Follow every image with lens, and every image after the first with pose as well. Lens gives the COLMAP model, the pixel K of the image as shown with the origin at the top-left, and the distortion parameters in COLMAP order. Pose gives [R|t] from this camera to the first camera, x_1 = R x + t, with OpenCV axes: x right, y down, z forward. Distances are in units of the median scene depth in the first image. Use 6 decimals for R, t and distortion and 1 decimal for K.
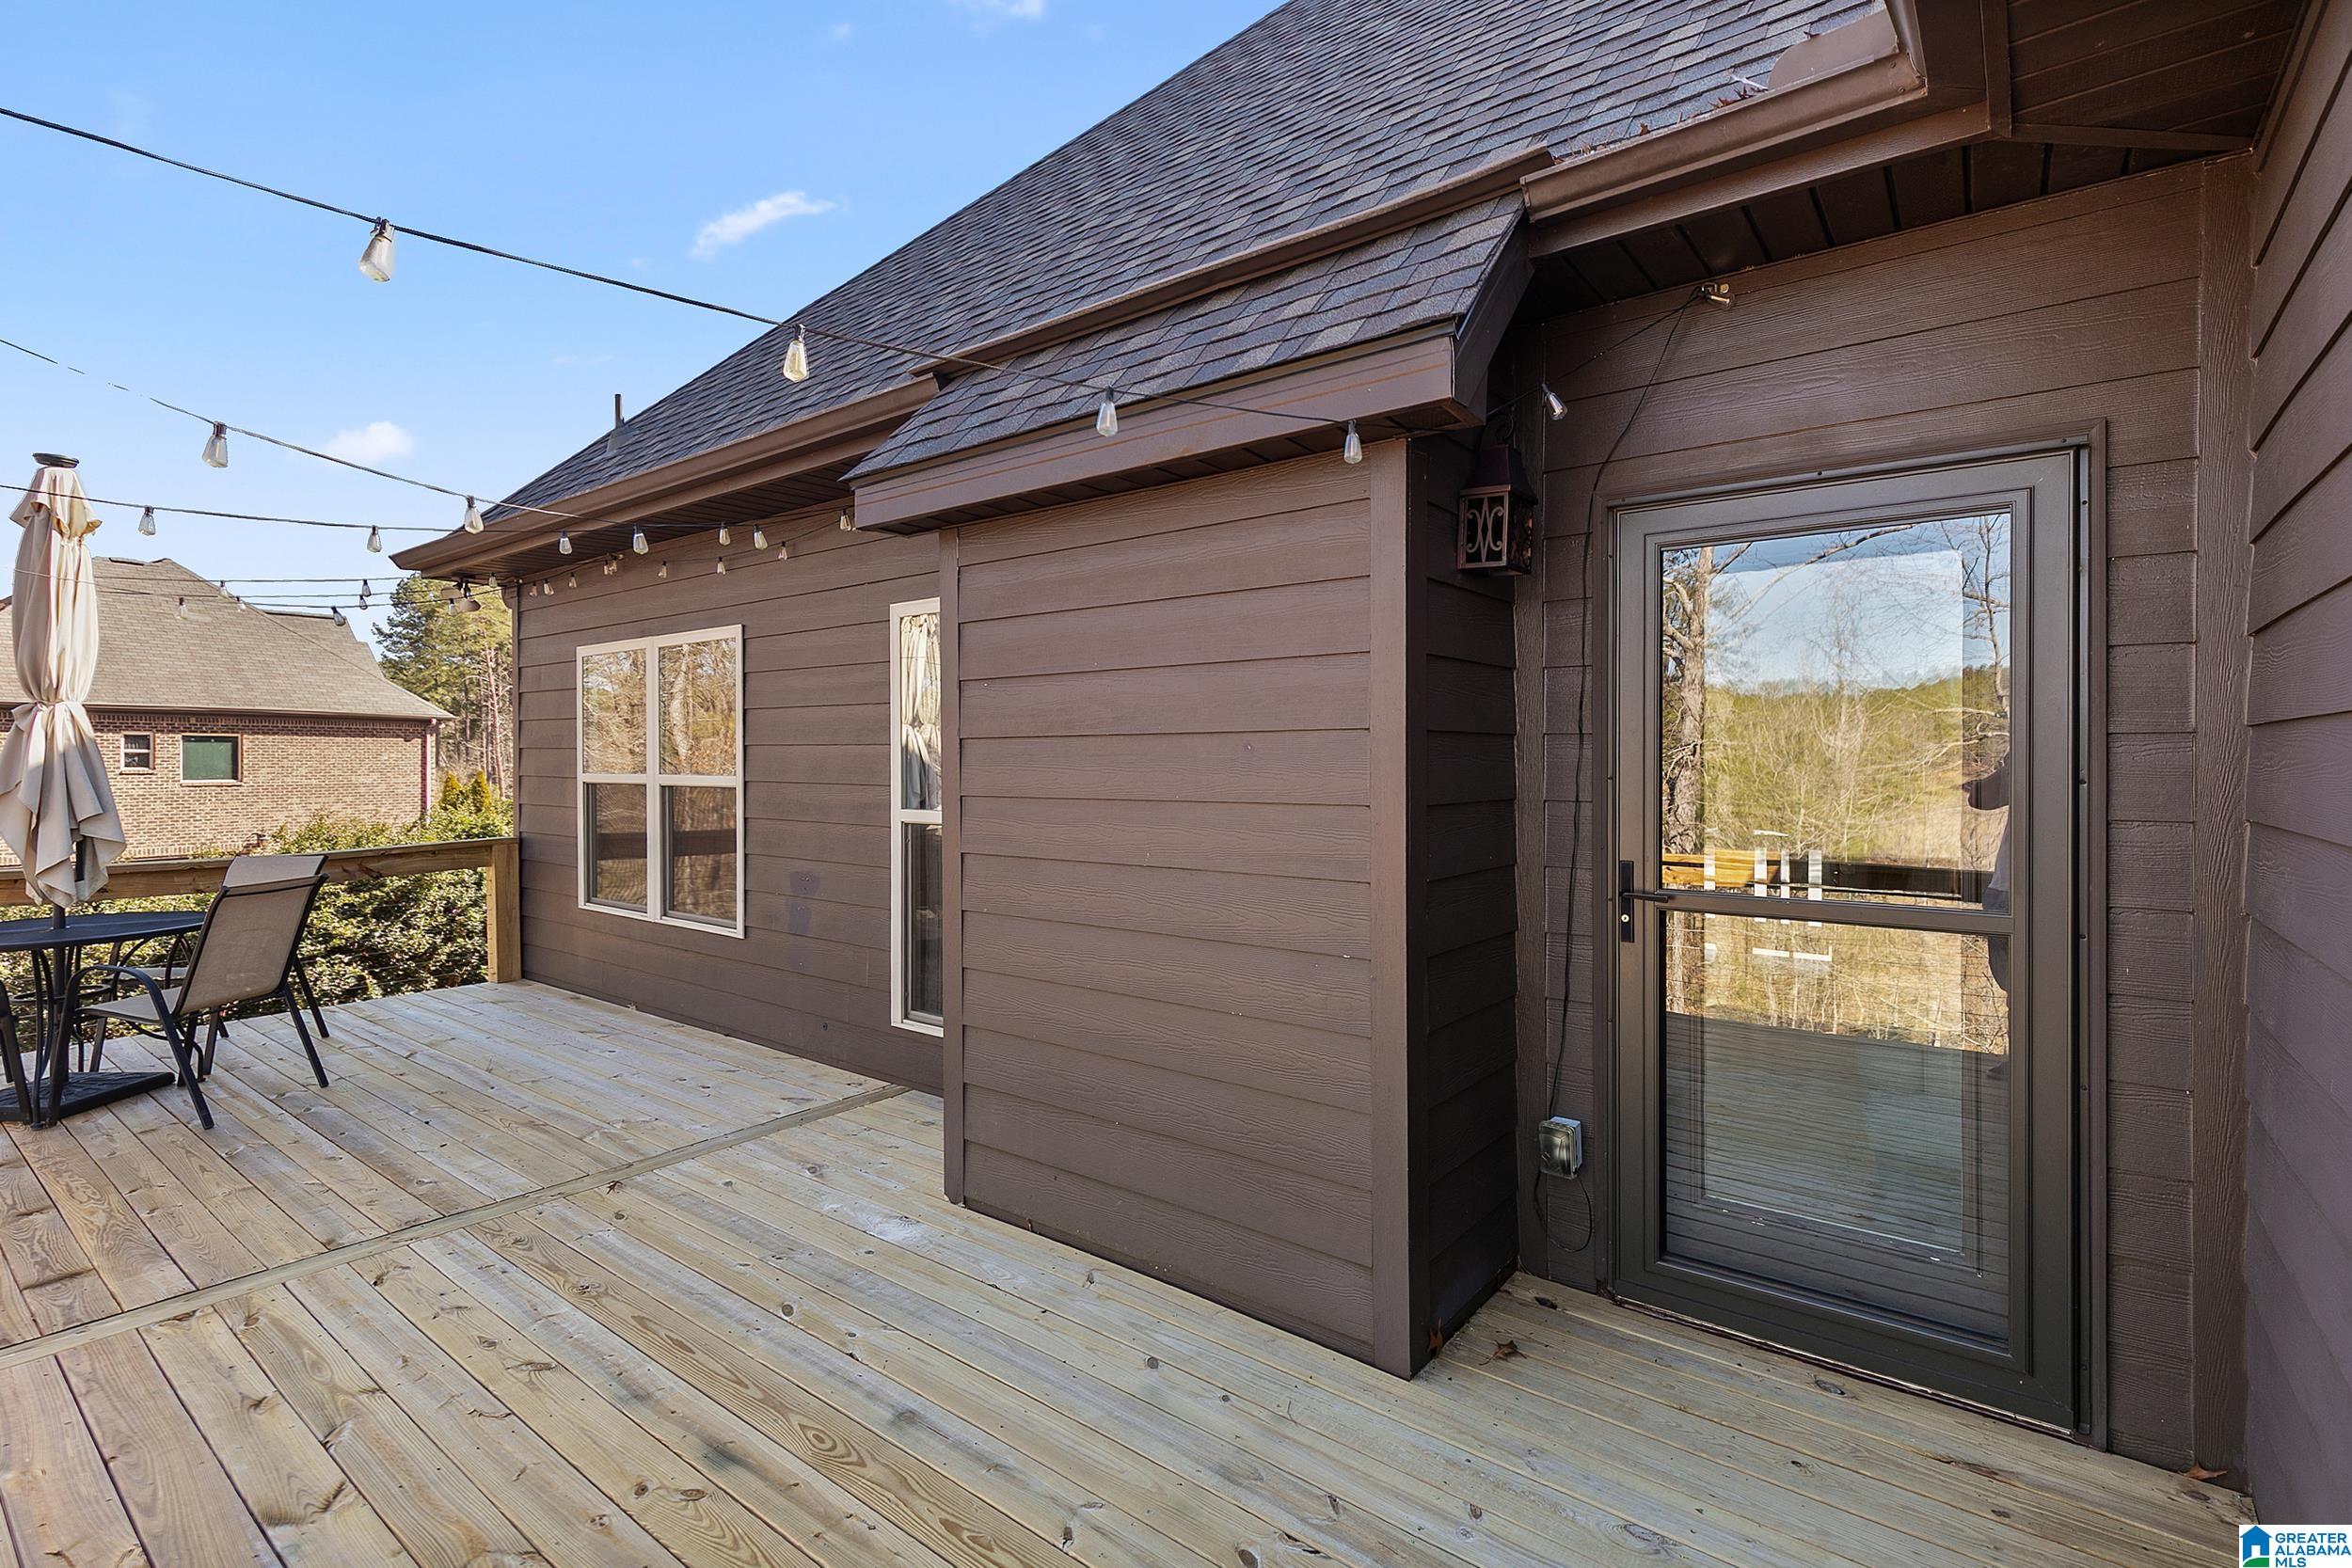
lens RADIAL K [[1067.1, 0, 1227.6], [0, 1067.1, 769.3], [0, 0, 1]] dist [0.008789, -0.000912]
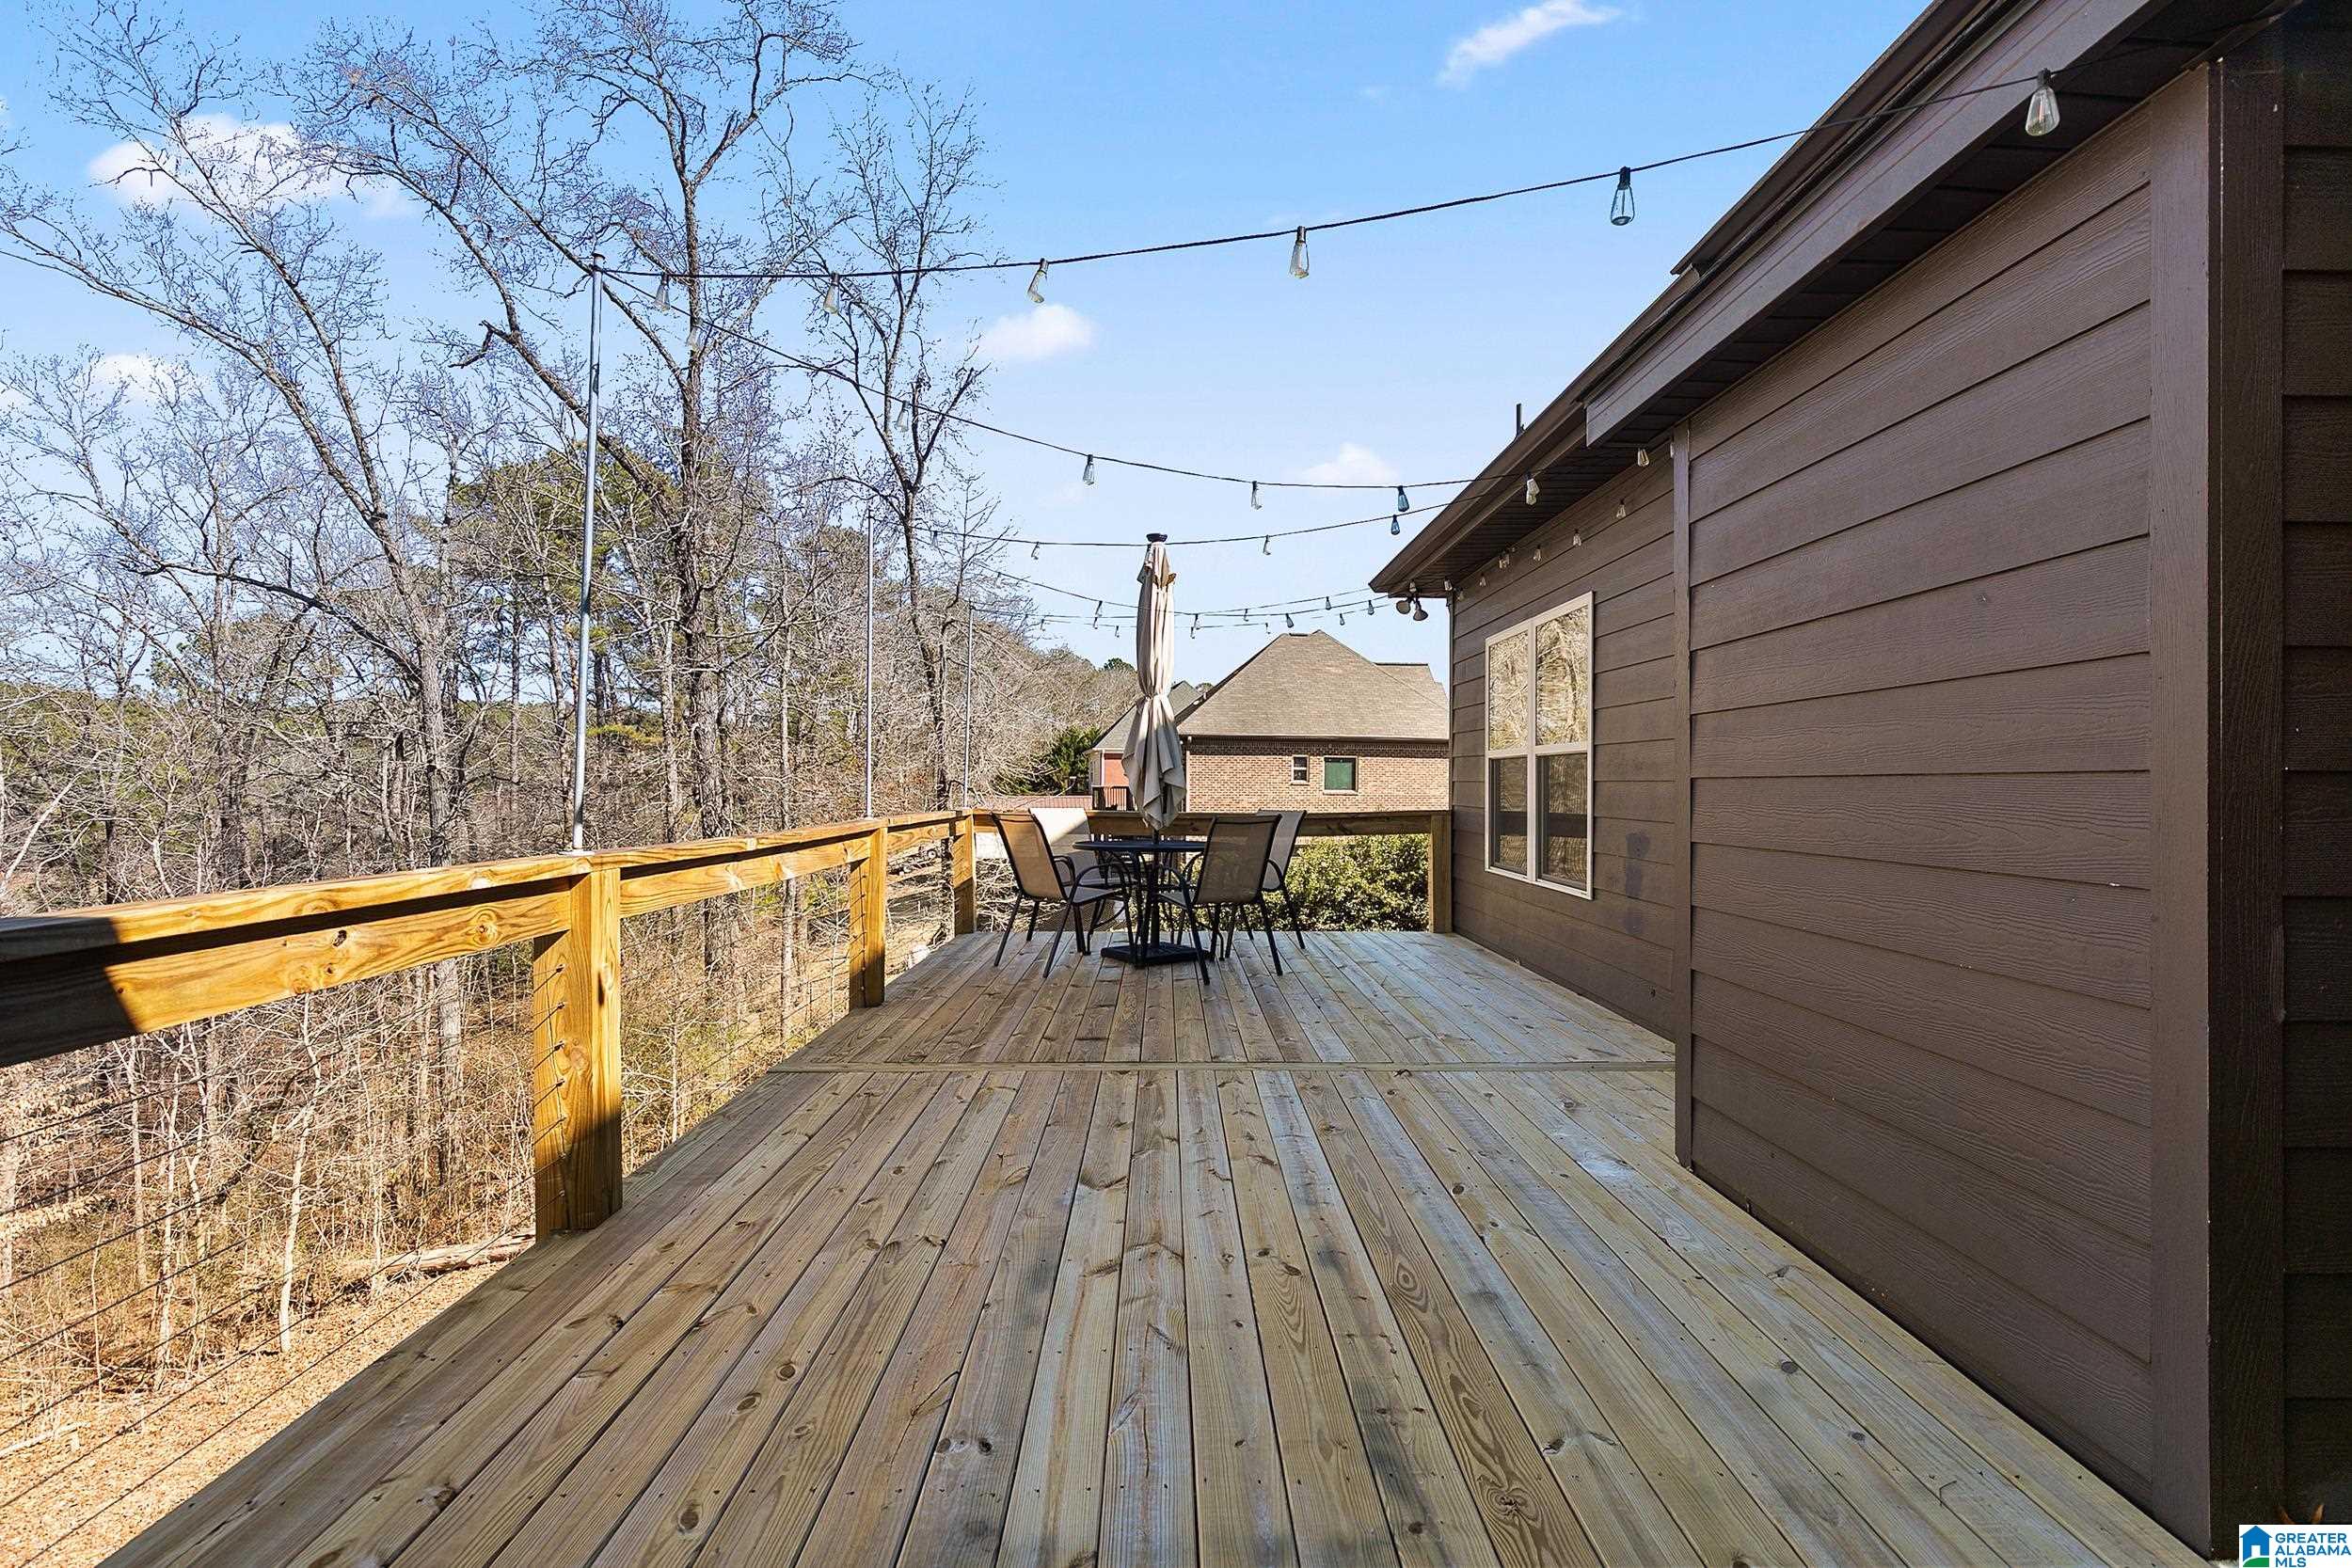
lens RADIAL K [[1096.3, 0, 1182.7], [0, 1096.3, 771.1], [0, 0, 1]] dist [-0.009070, 0.002438]
pose [[0.620626, -0.007612, -0.784070, 0.202347], [-0.001189, 0.999943, -0.010649, 0.080621], [0.784106, 0.007542, 0.620582, 0.090769]]
